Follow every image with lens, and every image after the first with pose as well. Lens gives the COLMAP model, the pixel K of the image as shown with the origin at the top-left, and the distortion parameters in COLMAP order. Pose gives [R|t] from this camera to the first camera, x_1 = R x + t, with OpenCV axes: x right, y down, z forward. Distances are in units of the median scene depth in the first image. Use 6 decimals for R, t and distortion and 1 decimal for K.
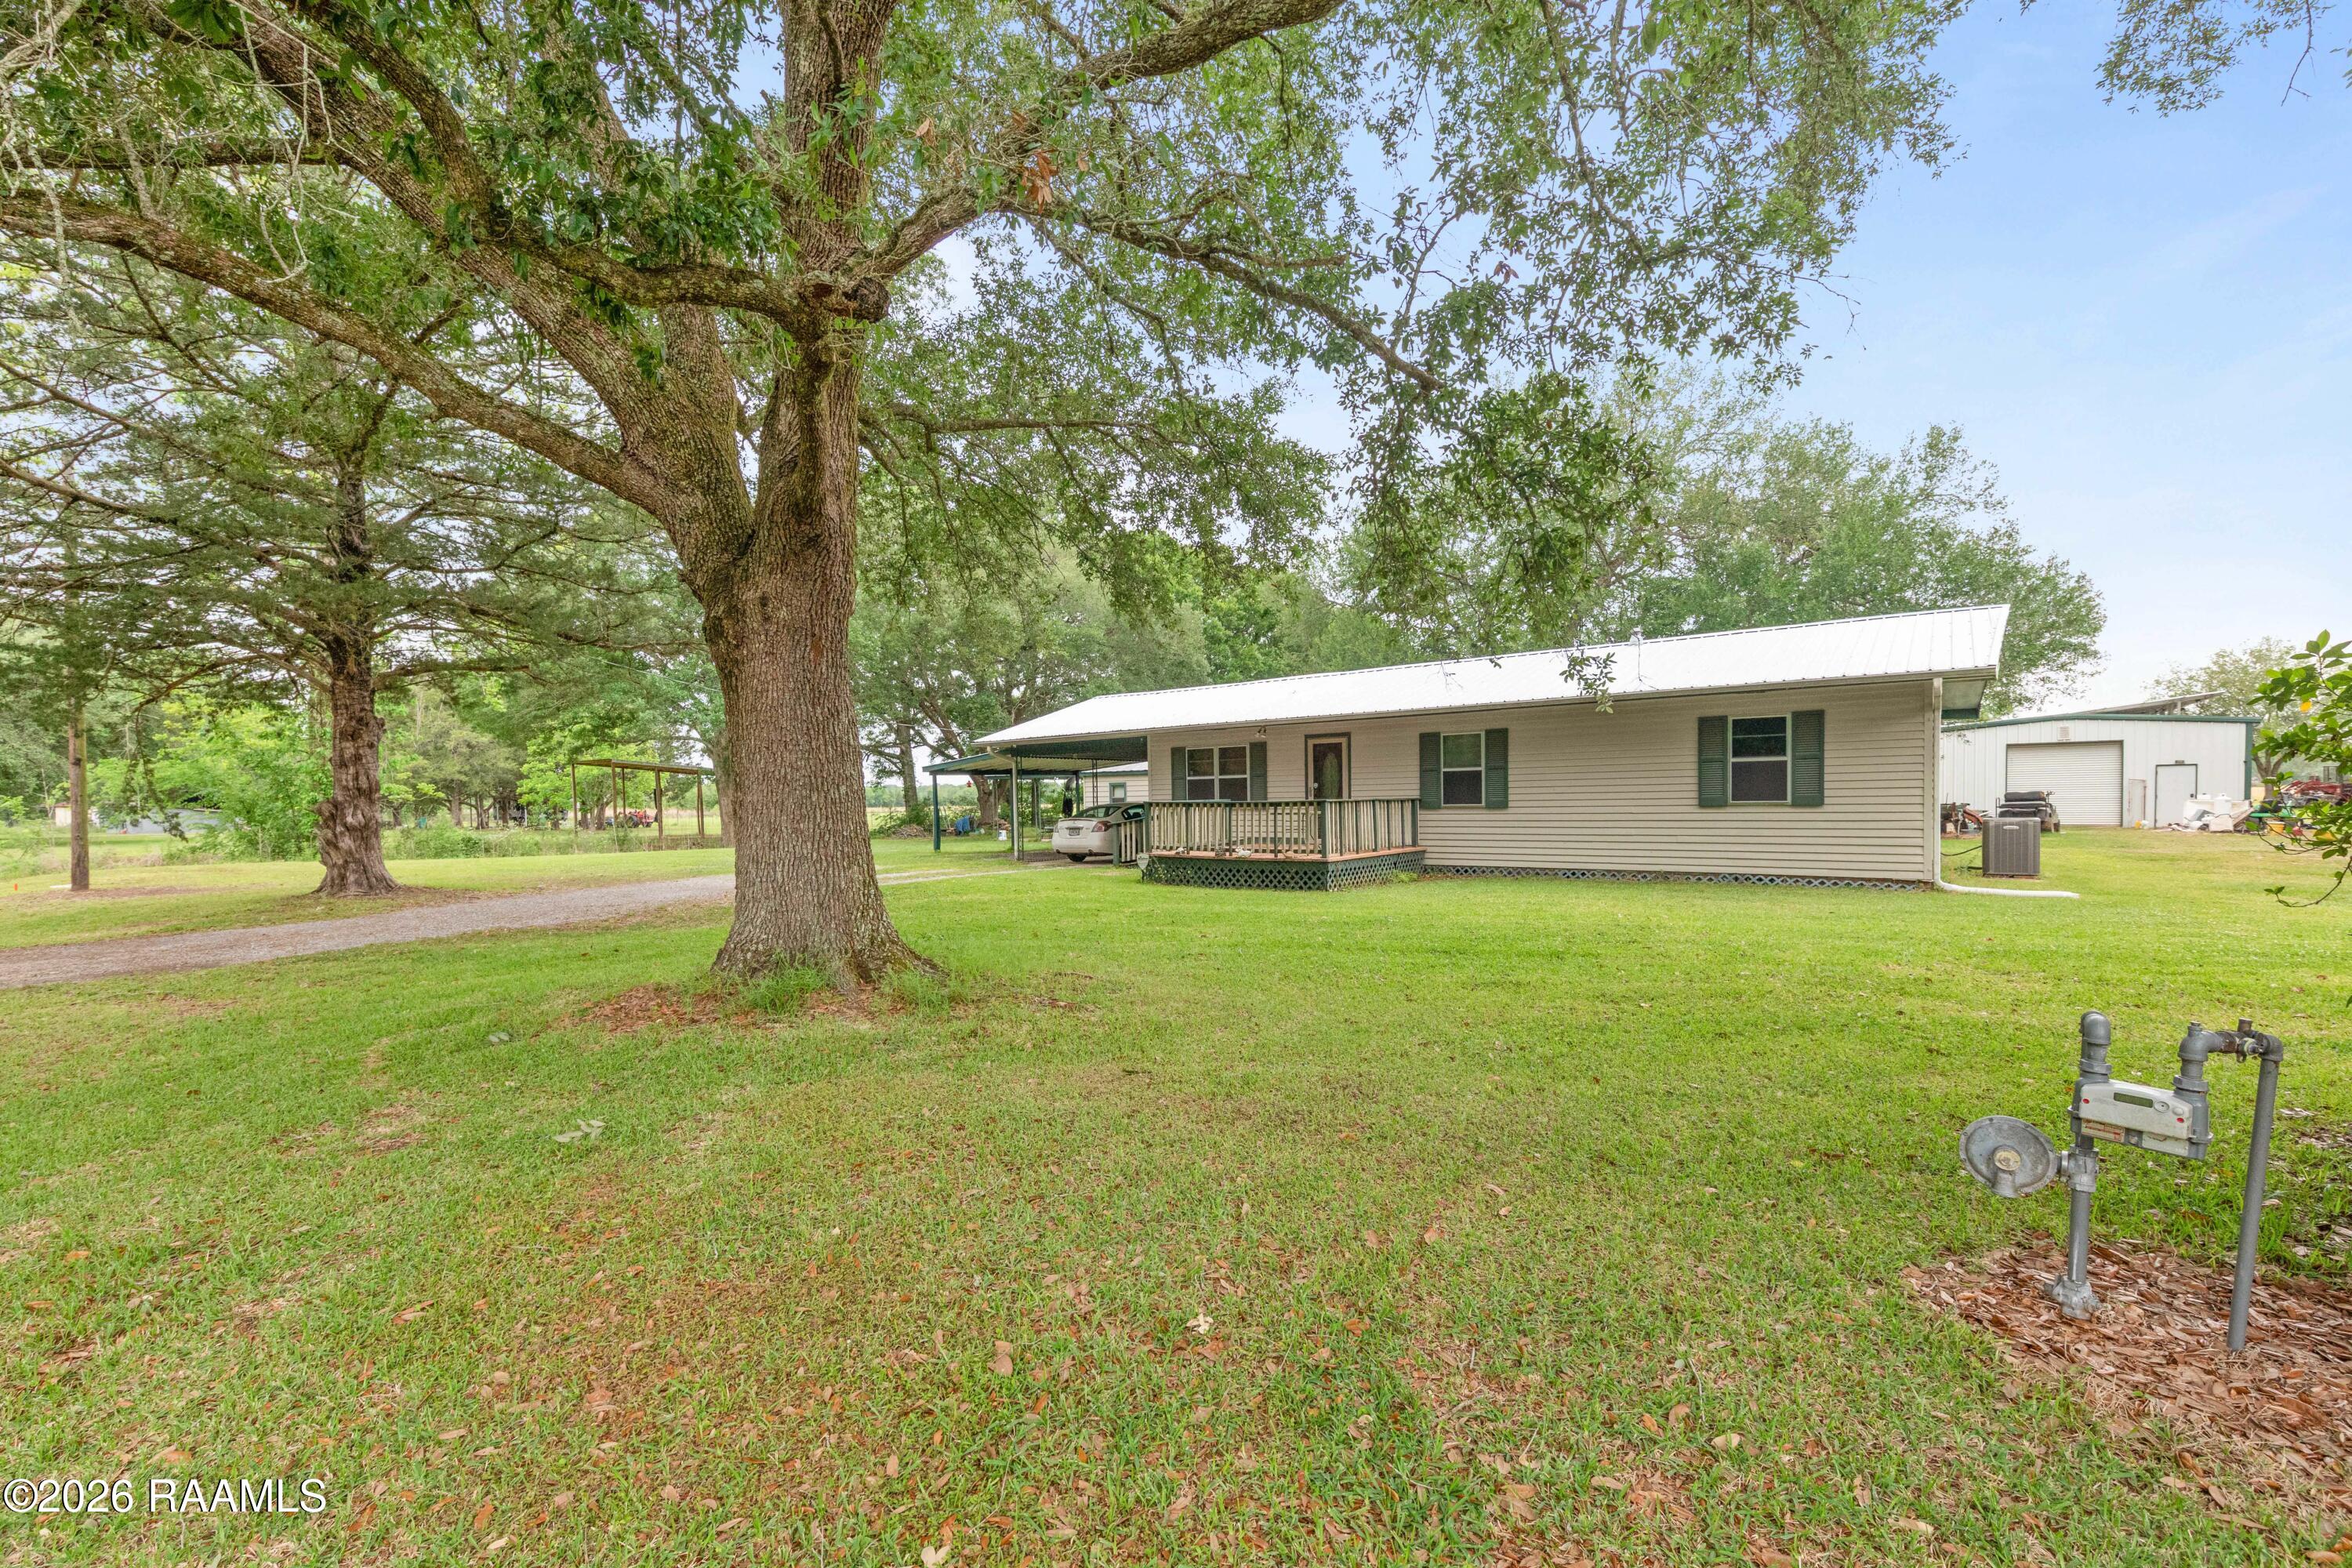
lens RADIAL K [[1018.4, 0, 1132.5], [0, 1018.4, 828.5], [0, 0, 1]] dist [0.000826, 0.000140]
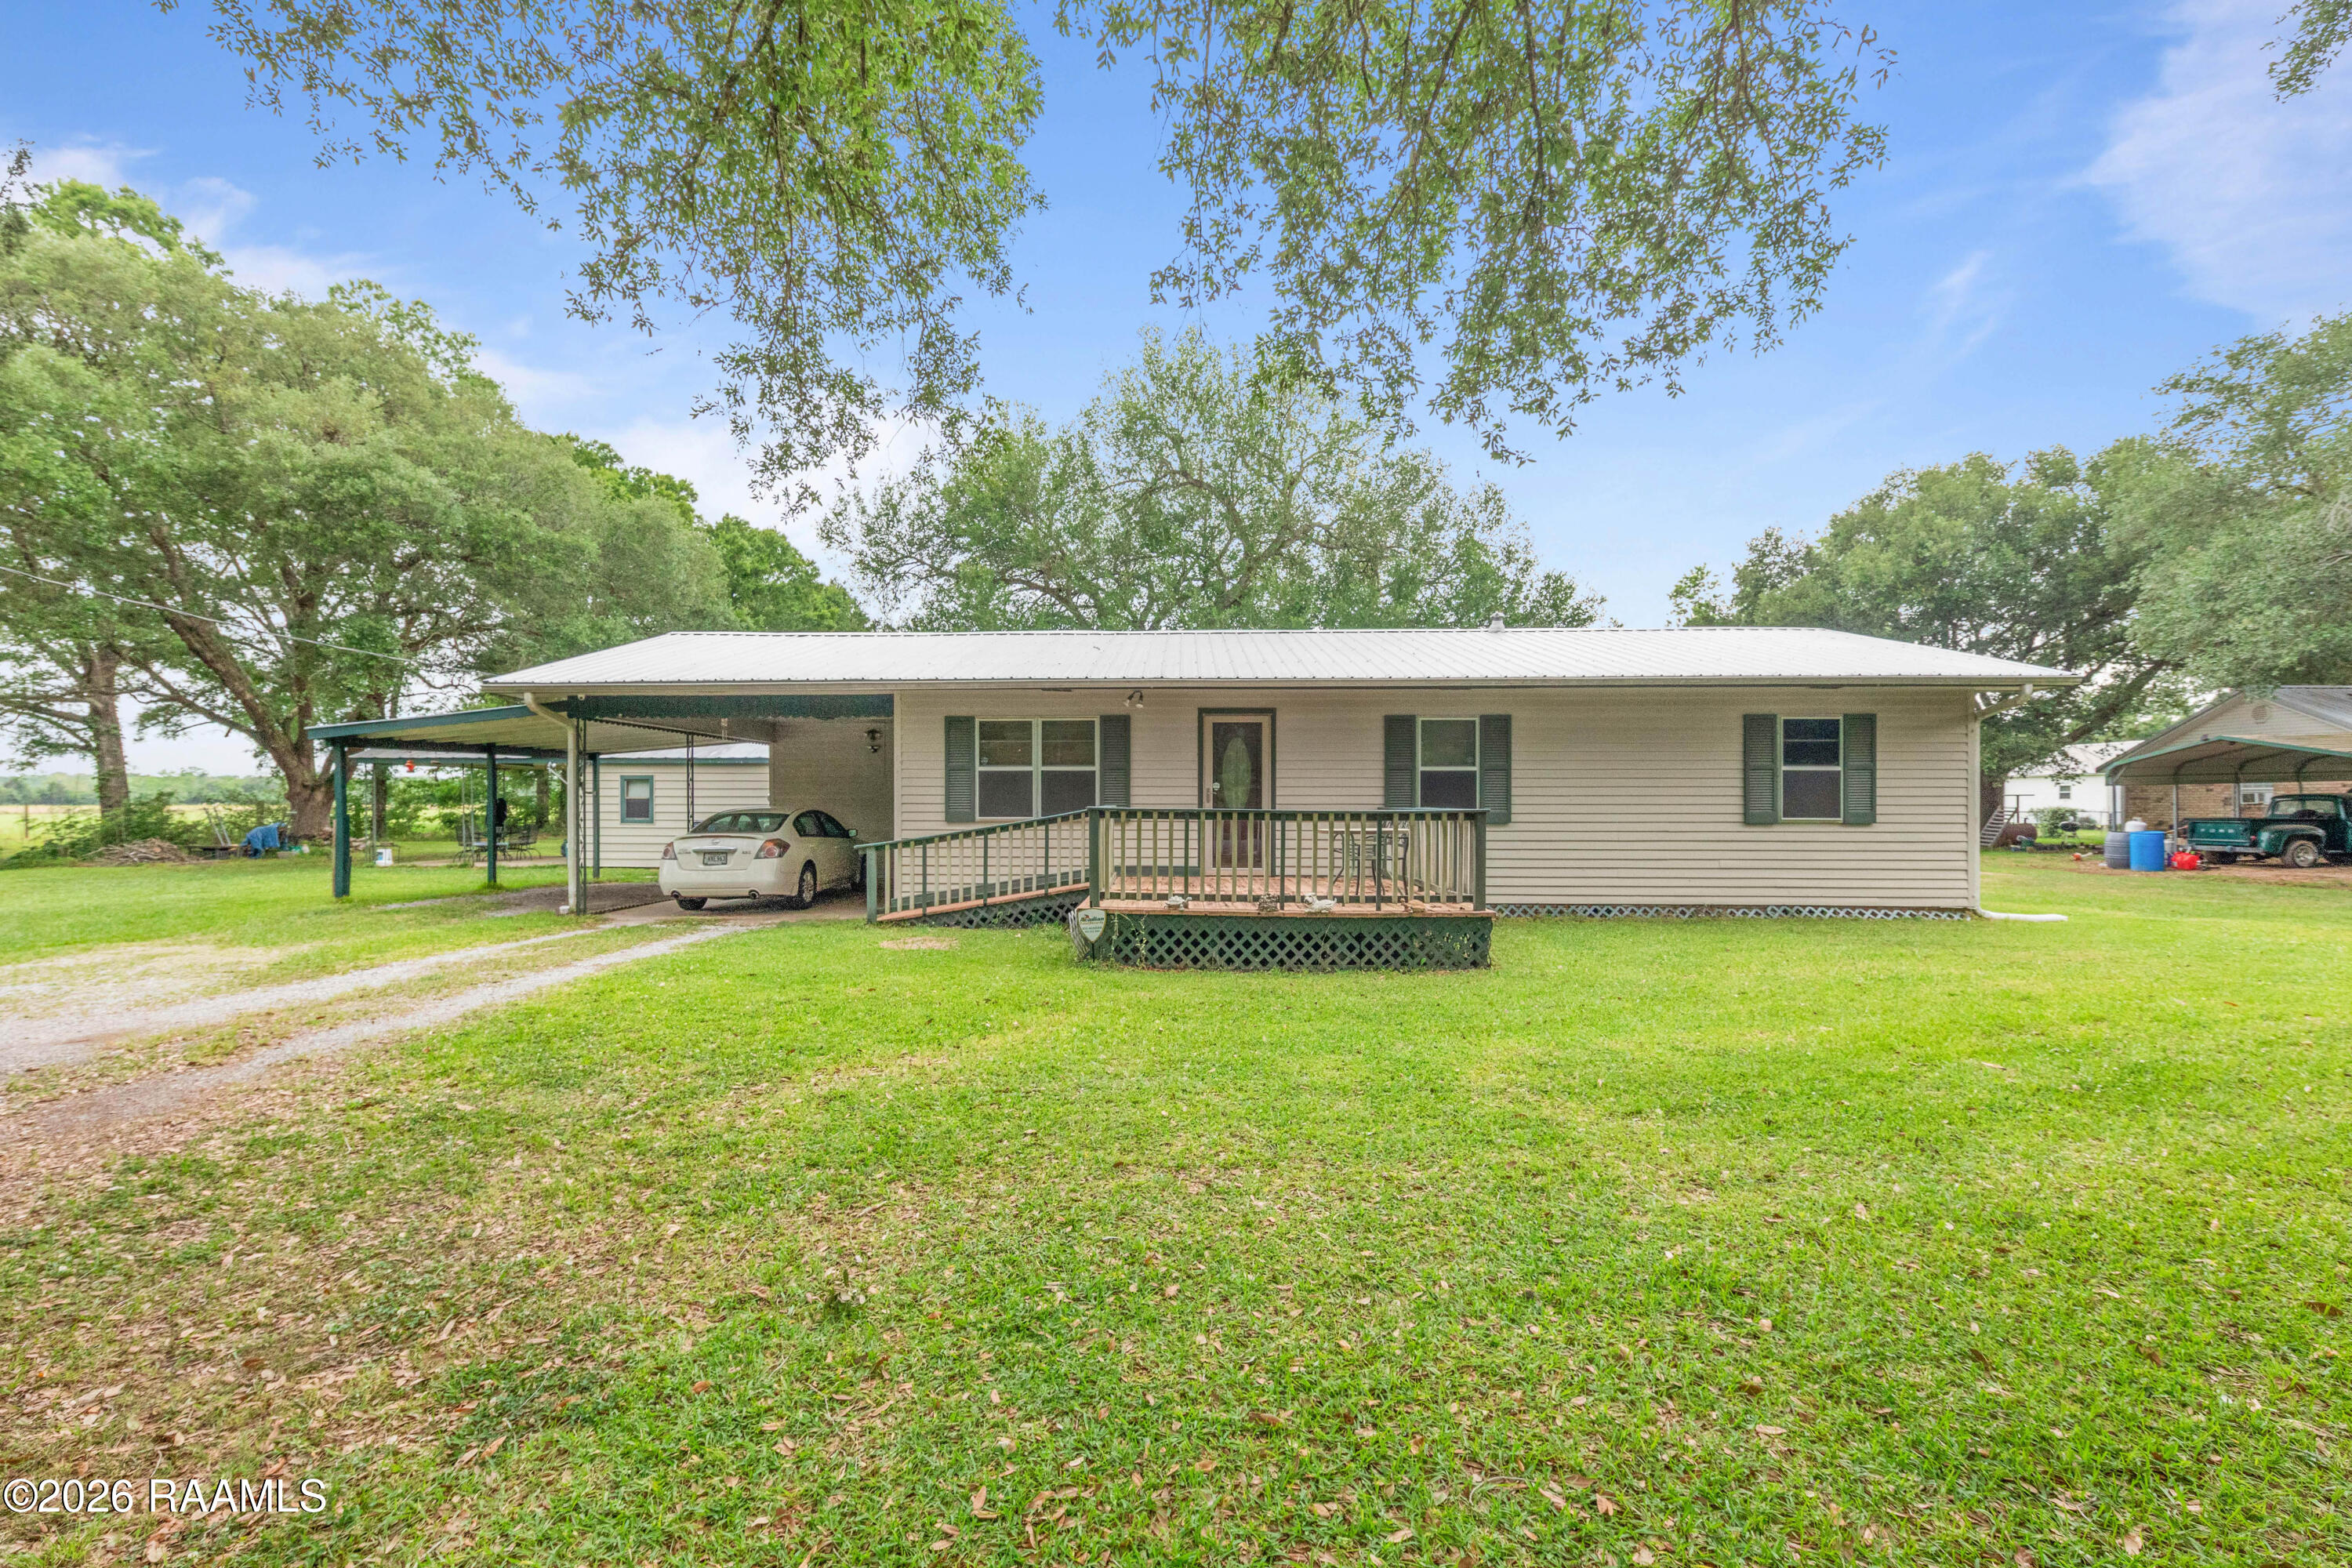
lens RADIAL K [[1004.3, 0, 1176.7], [0, 1004.3, 810.5], [0, 0, 1]] dist [0.001681, 0.000263]
pose [[0.795403, 0.012717, 0.605948, -0.229942], [0.002621, 0.999698, -0.024421, -0.011051], [-0.606076, 0.021012, 0.795129, 0.502052]]
